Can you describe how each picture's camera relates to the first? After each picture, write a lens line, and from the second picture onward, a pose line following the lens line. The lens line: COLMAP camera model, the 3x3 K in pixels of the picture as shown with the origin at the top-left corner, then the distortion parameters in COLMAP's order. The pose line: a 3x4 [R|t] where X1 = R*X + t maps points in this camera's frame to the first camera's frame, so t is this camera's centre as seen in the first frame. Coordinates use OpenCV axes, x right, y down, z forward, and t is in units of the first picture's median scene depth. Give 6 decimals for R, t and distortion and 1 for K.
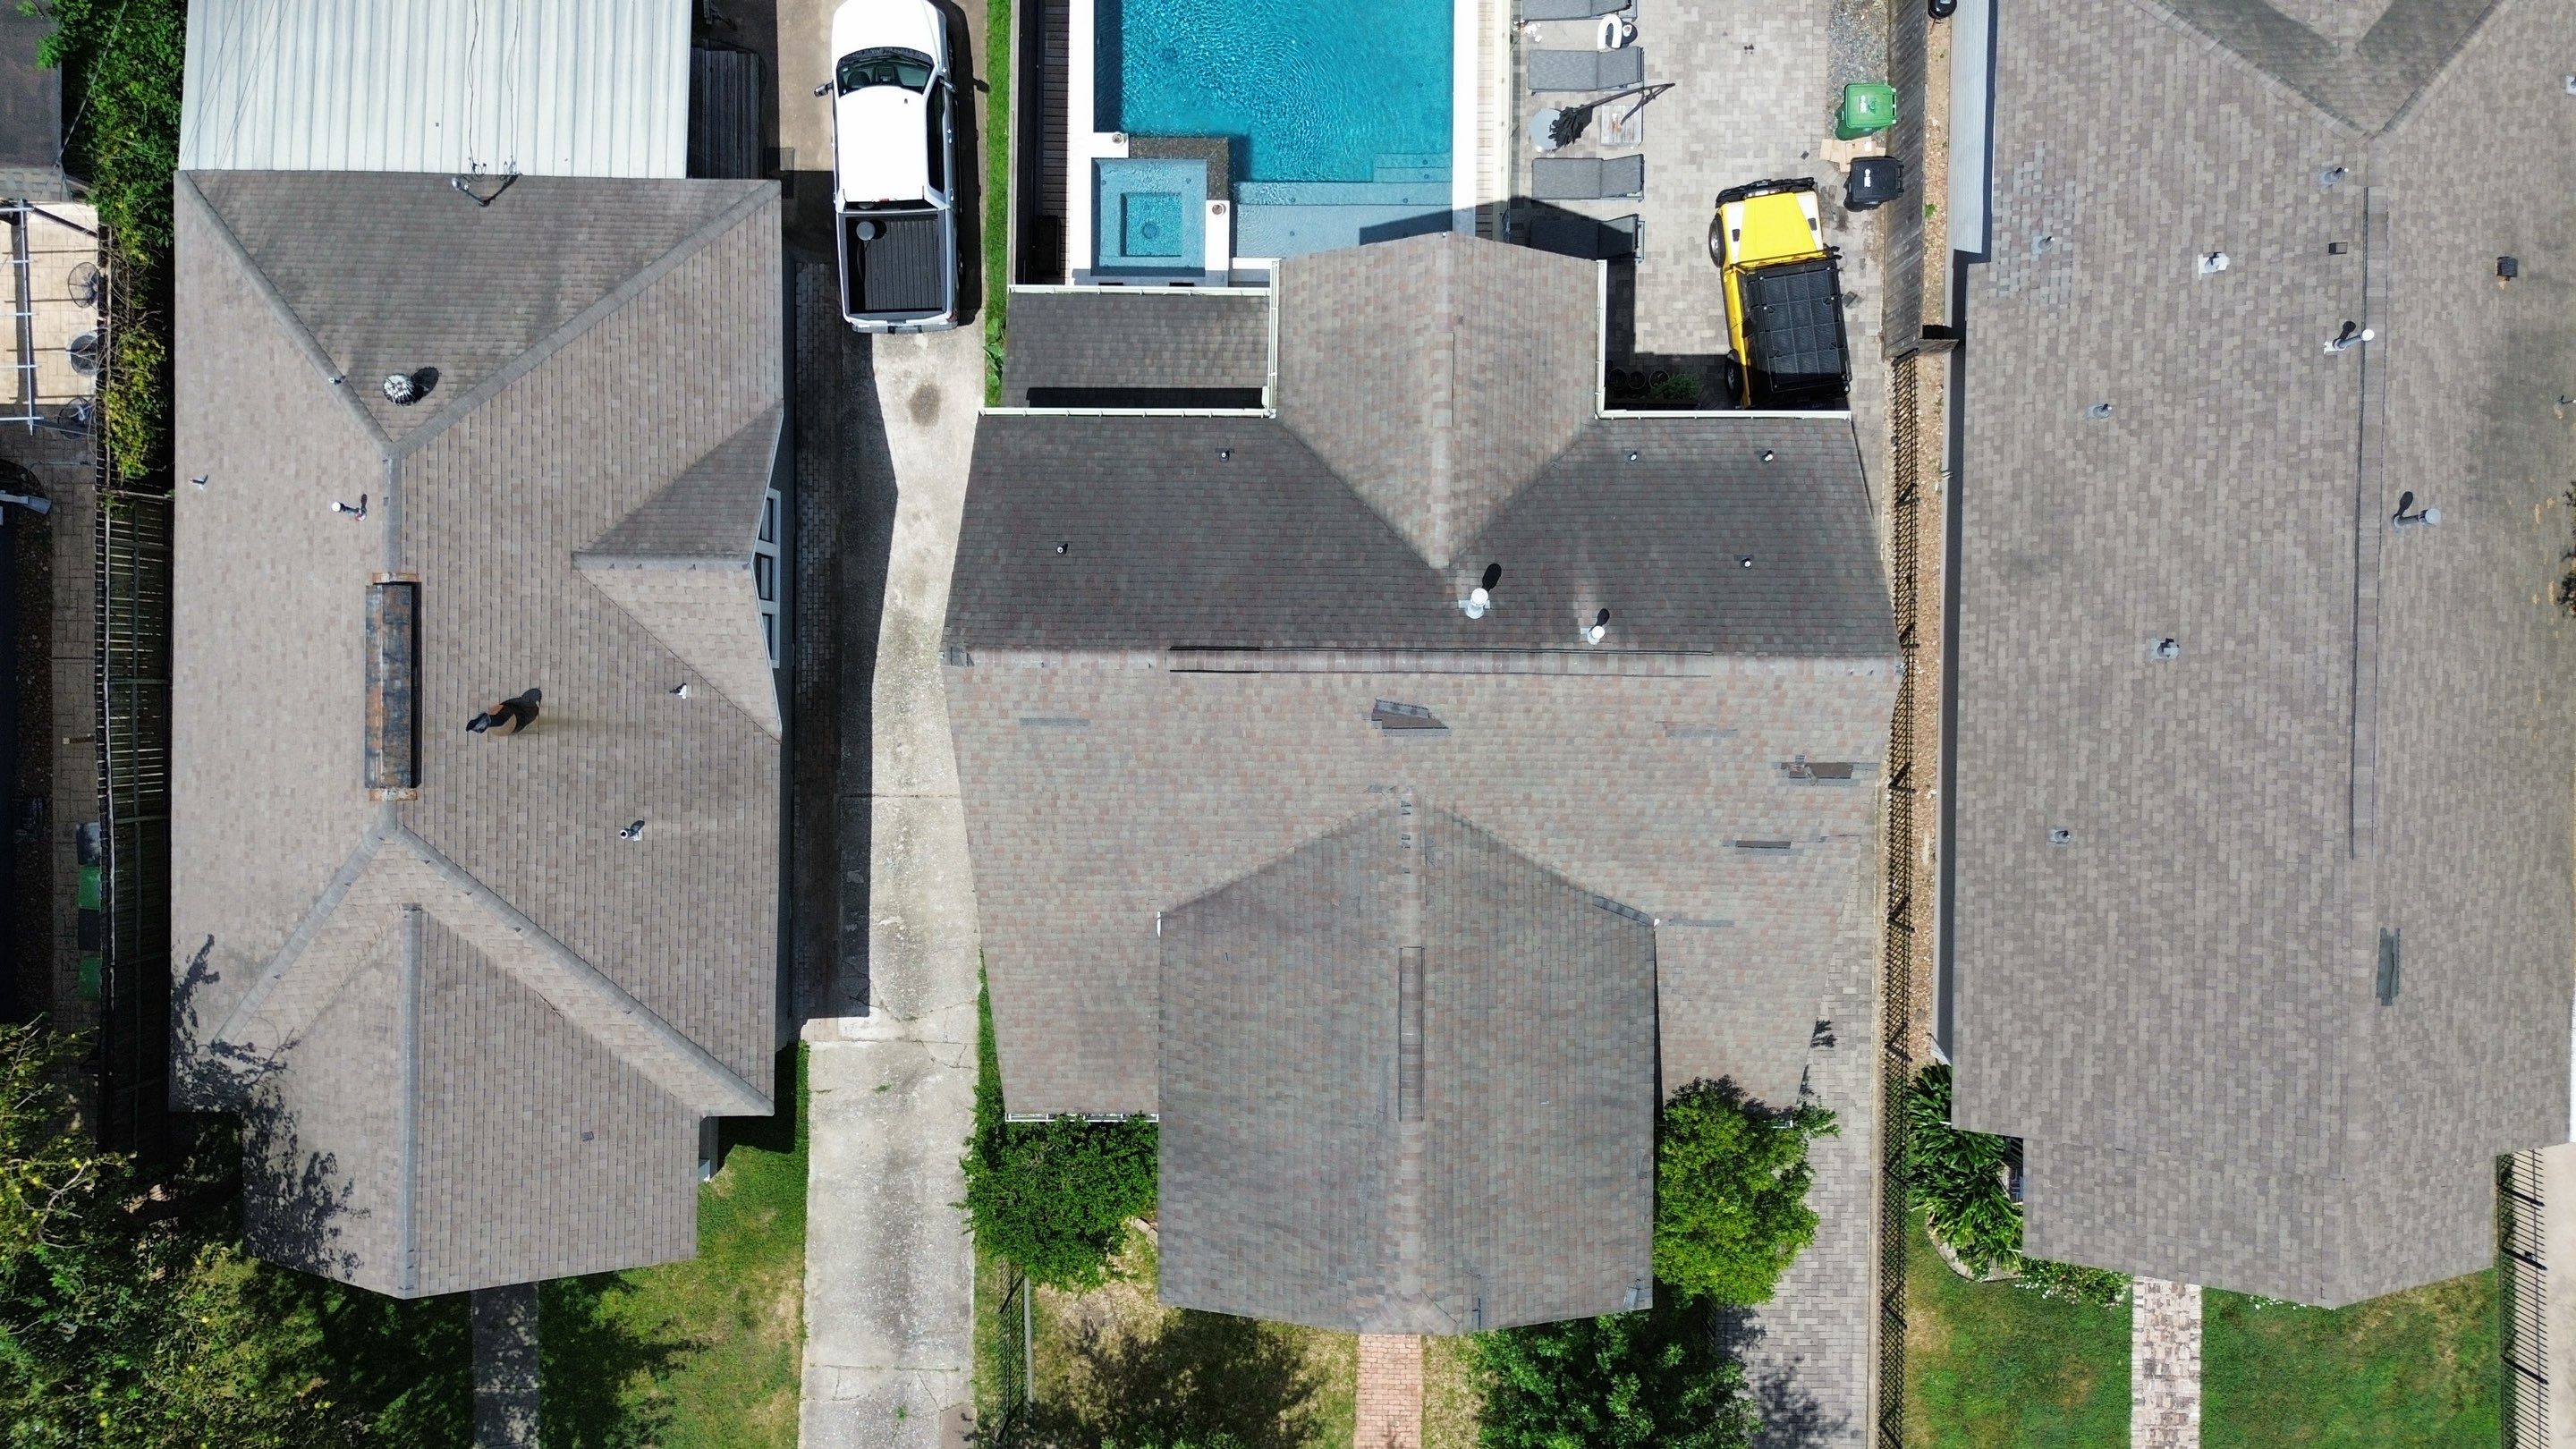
lens RADIAL K [[1807.7, 0, 1281.2], [0, 1807.7, 717.8], [0, 0, 1]] dist [0.055495, -0.058988]
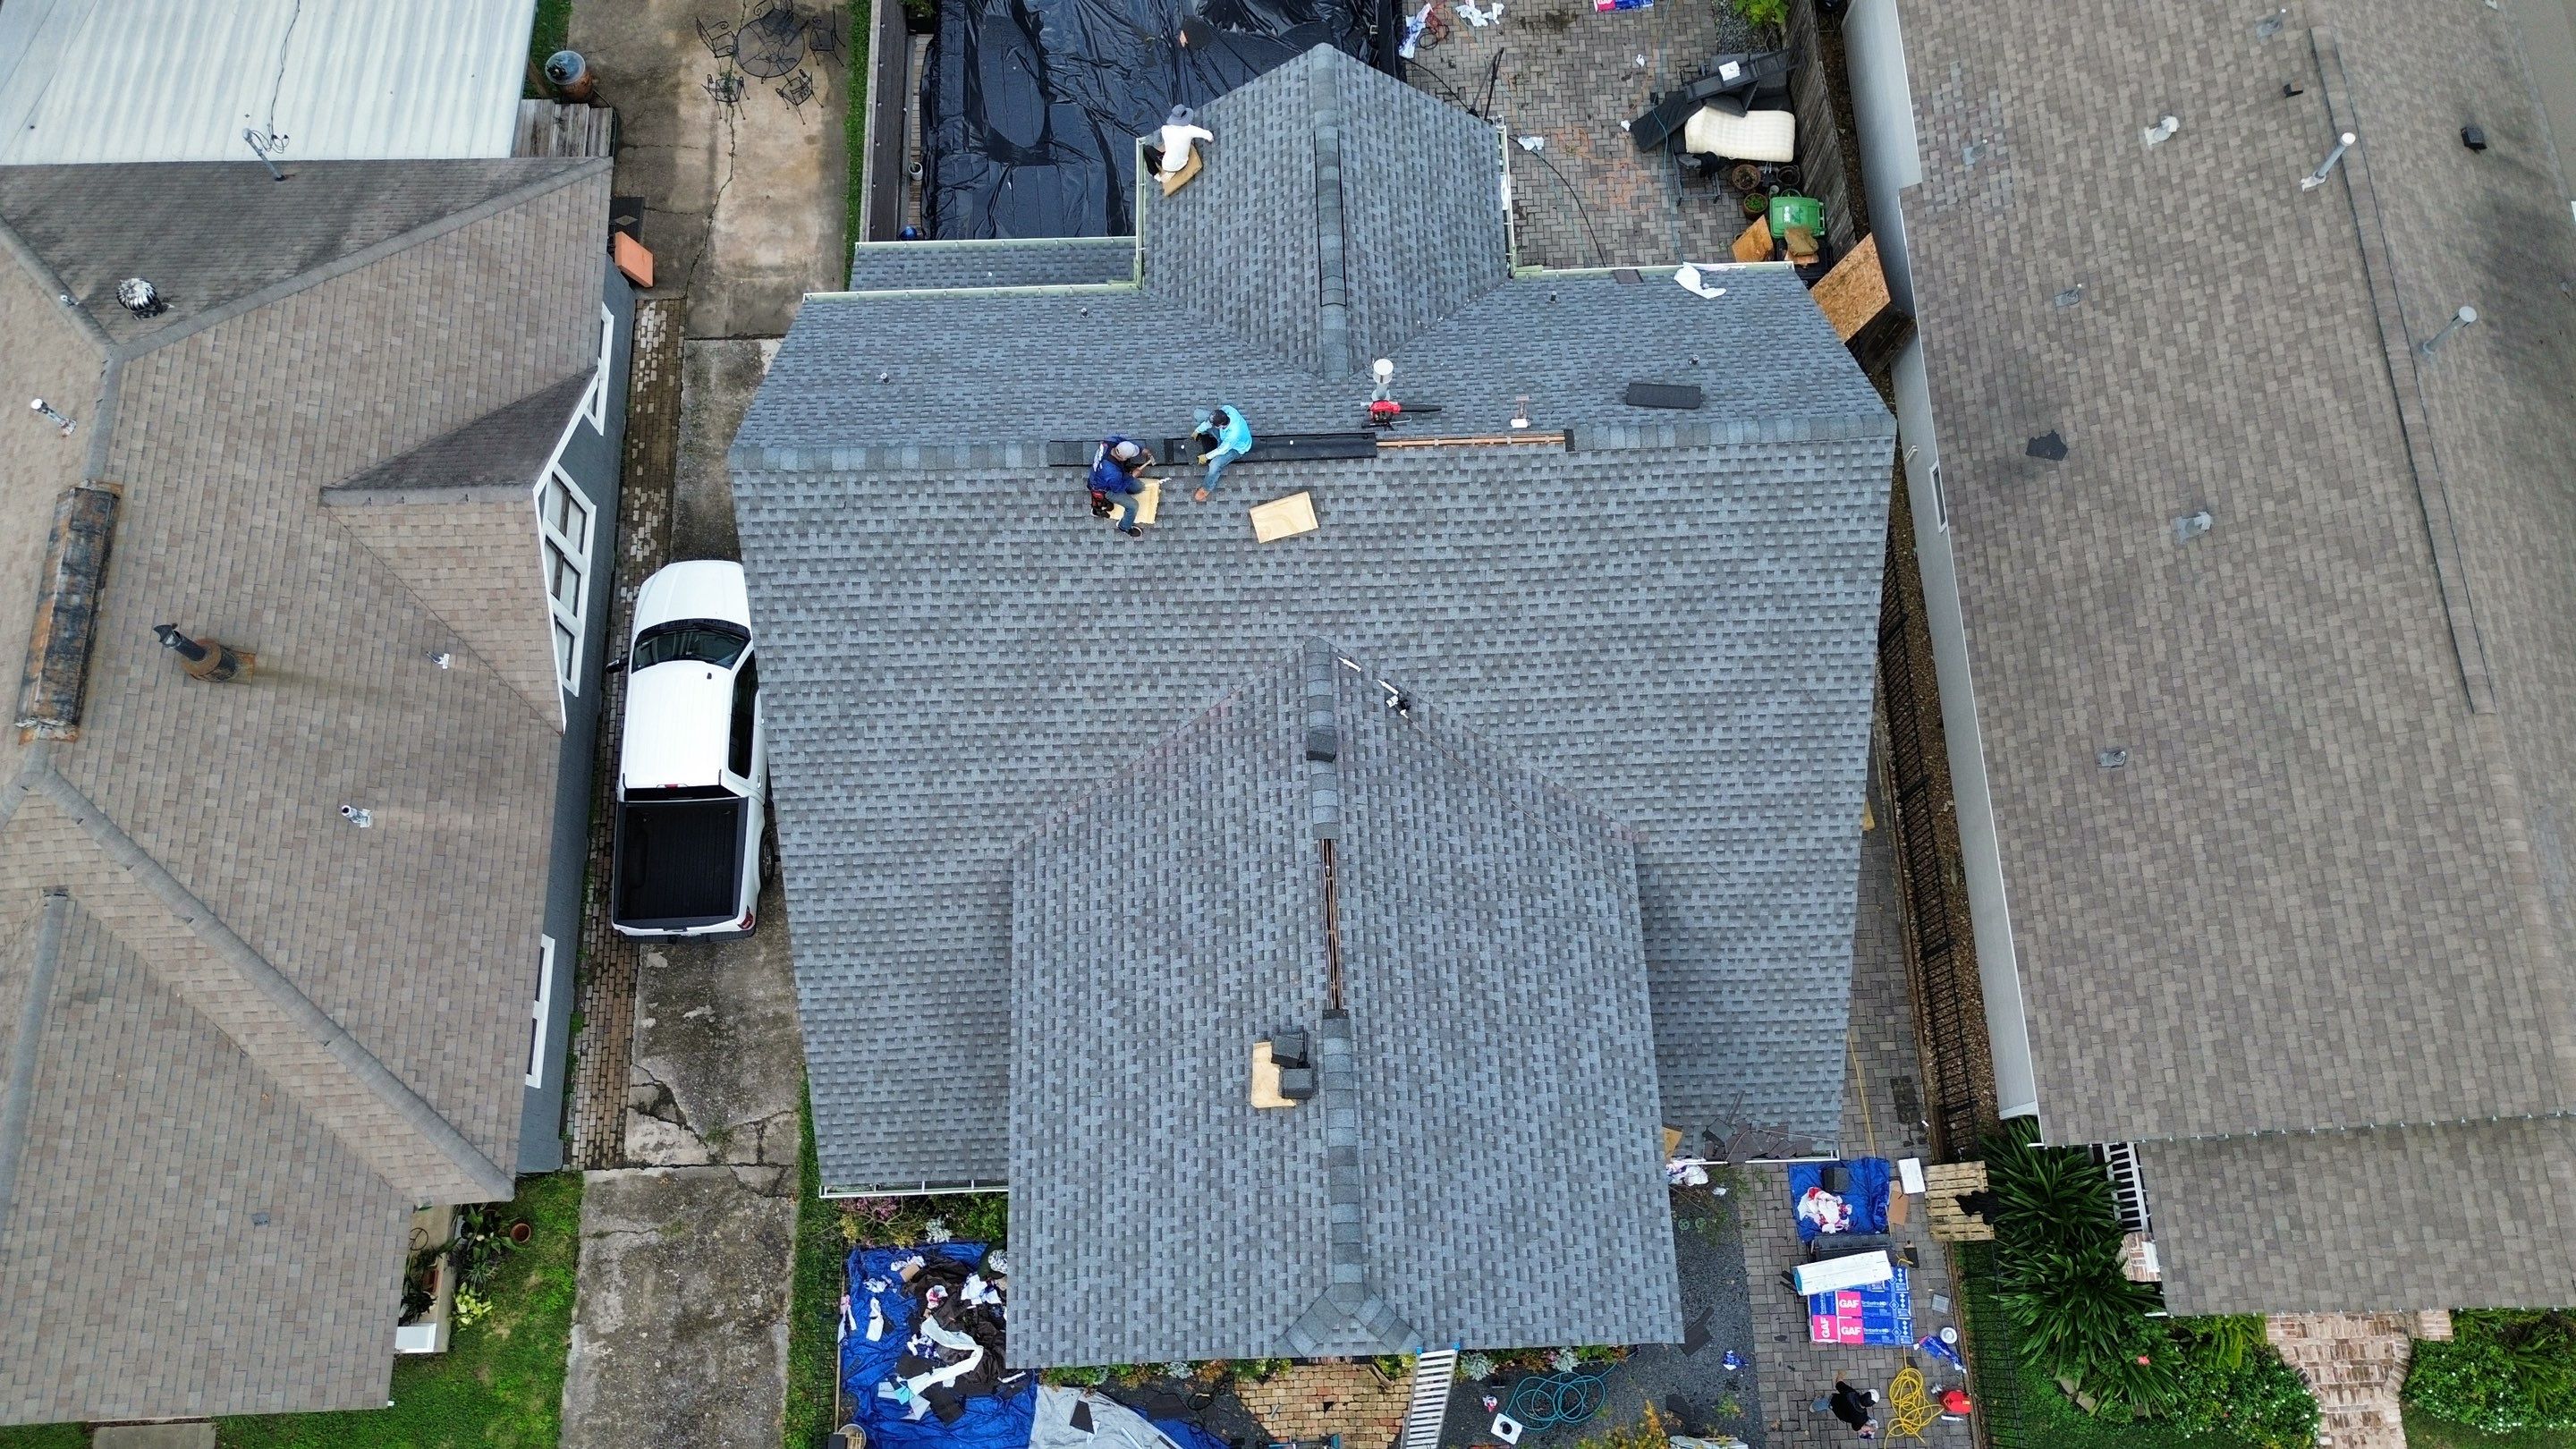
lens RADIAL K [[1807.7, 0, 1278.1], [0, 1807.7, 736.7], [0, 0, 1]] dist [0.055495, -0.058988]
pose [[0.999036, -0.034305, 0.027408, 0.027903], [0.041244, 0.947286, -0.317724, 0.307579], [-0.015064, 0.318548, 0.947787, 0.223720]]
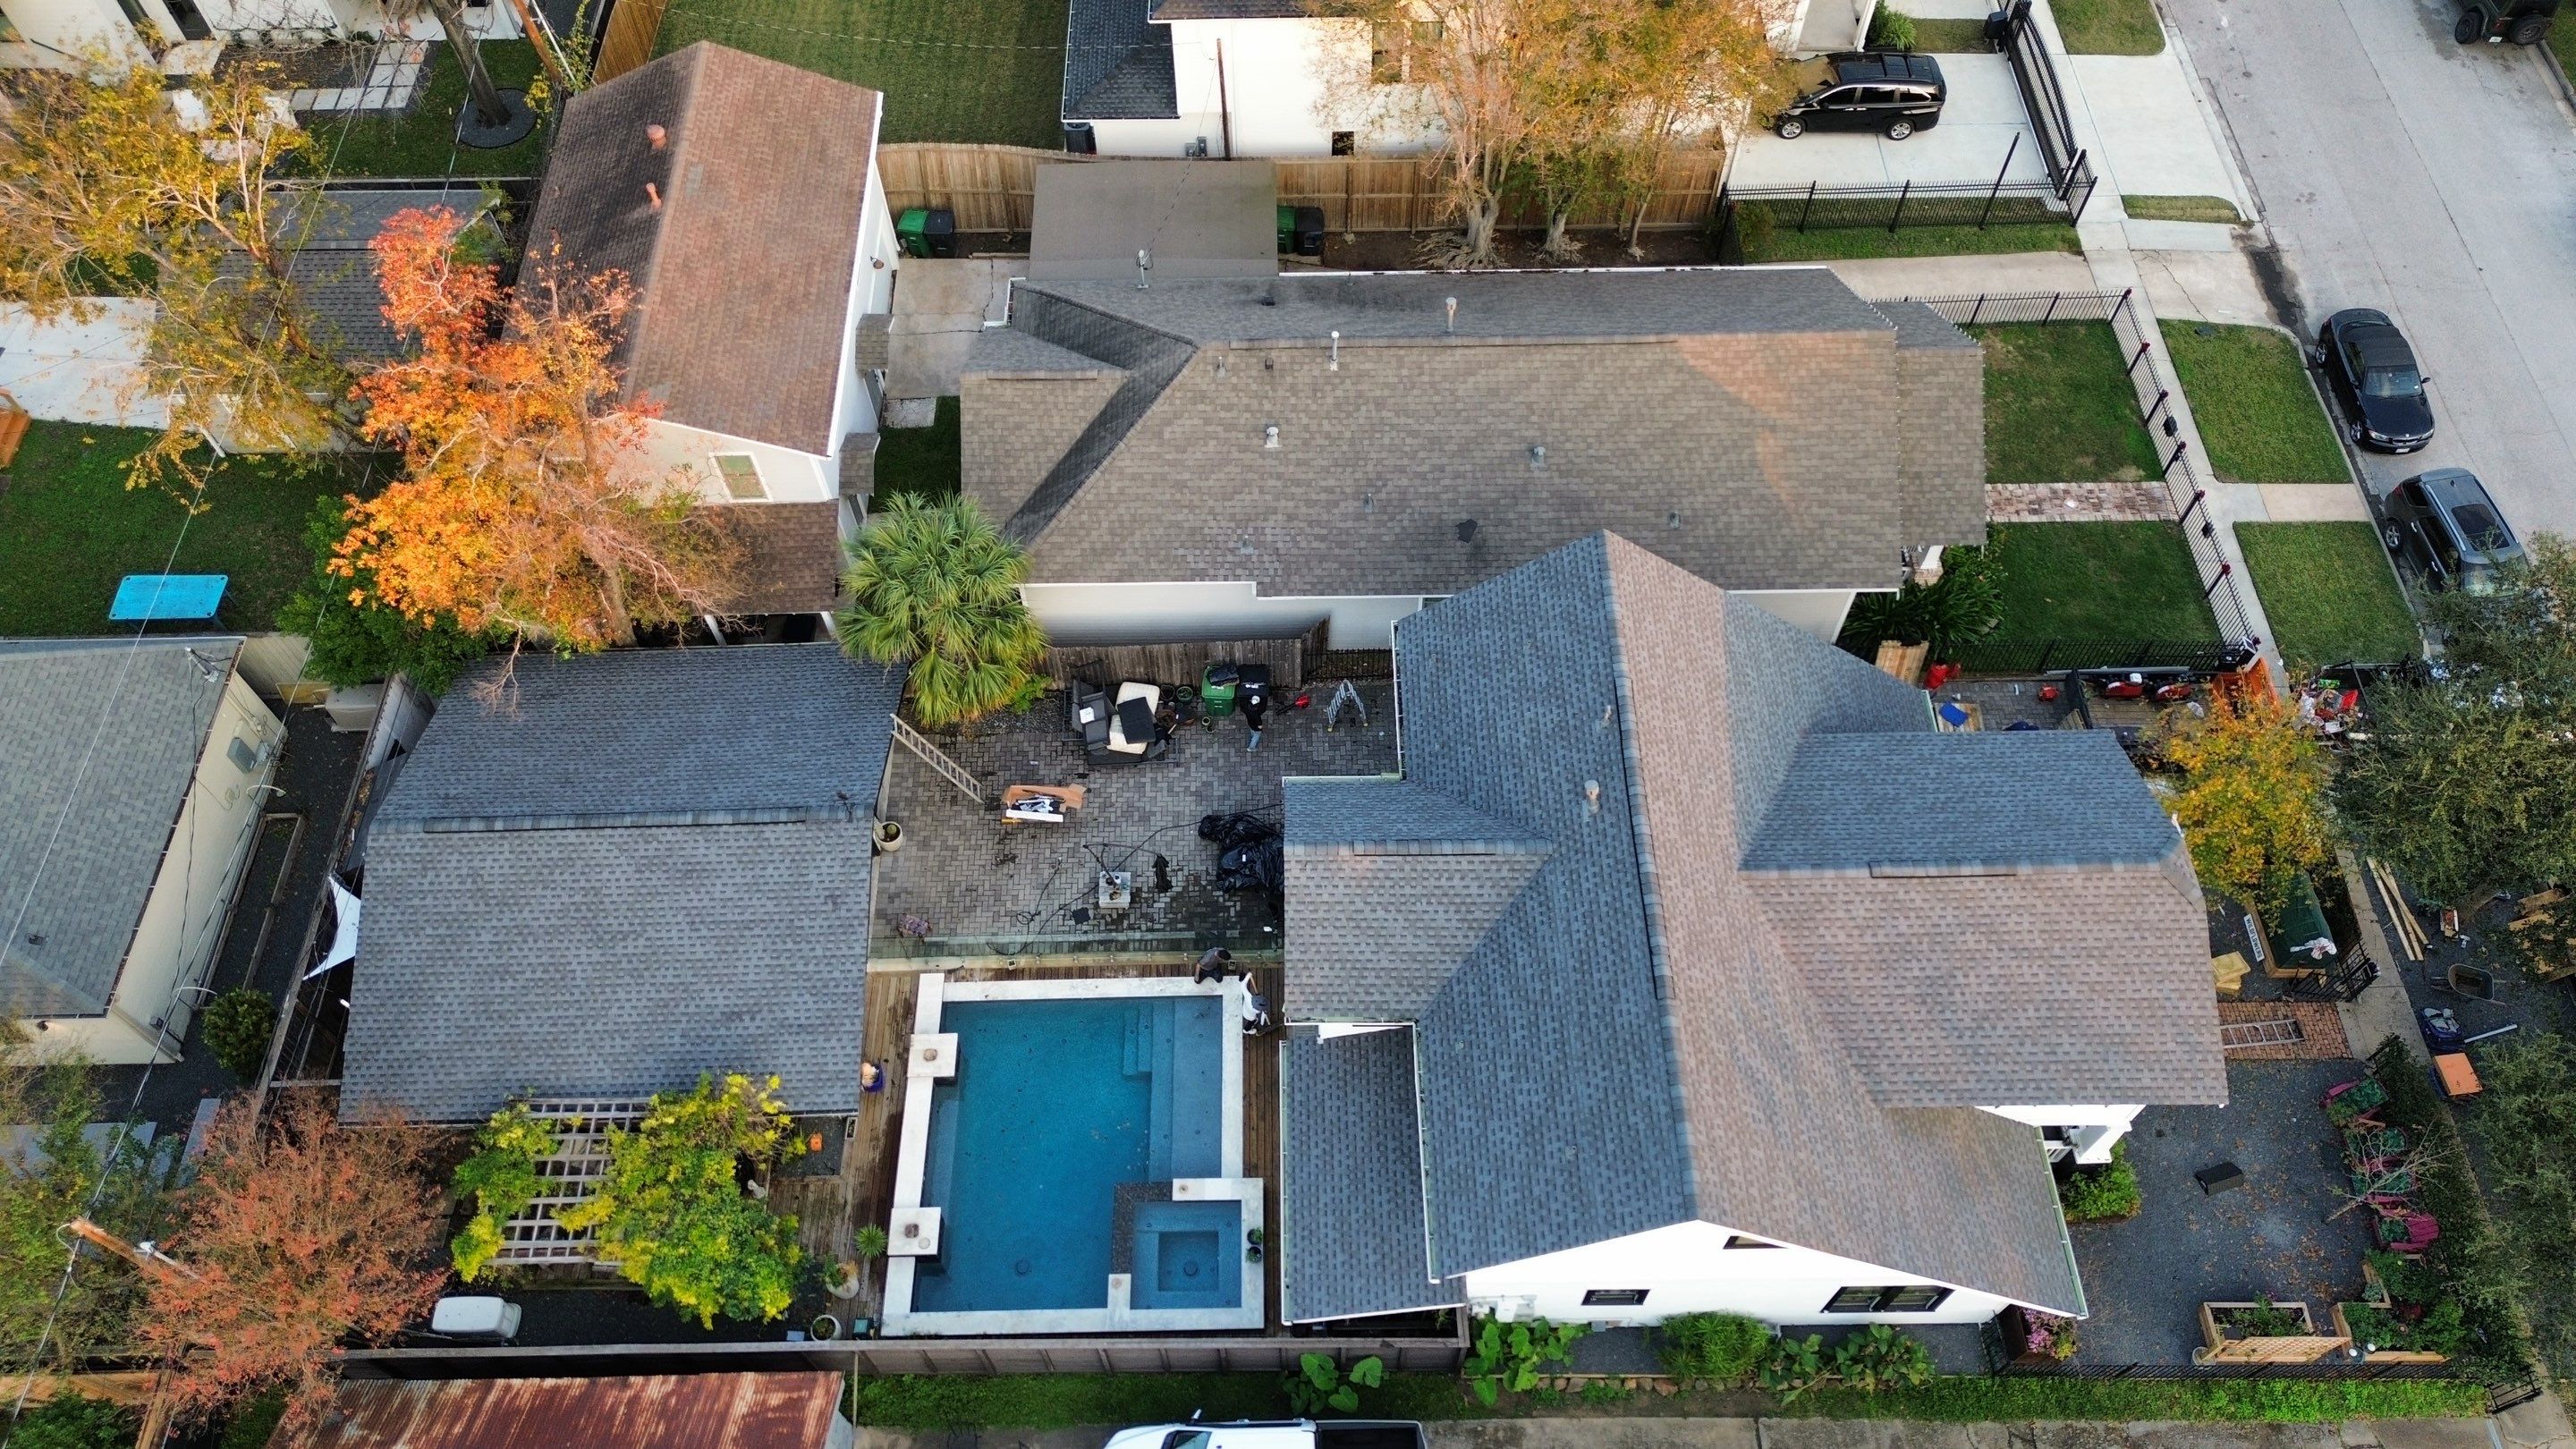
lens RADIAL K [[1807.7, 0, 1287.8], [0, 1807.7, 736.7], [0, 0, 1]] dist [0.055495, -0.058988]
pose [[-0.020950, -0.831146, 0.555659, -0.471834], [0.999470, -0.031256, -0.009069, -0.224435], [0.024906, 0.555175, 0.831361, -0.057660]]
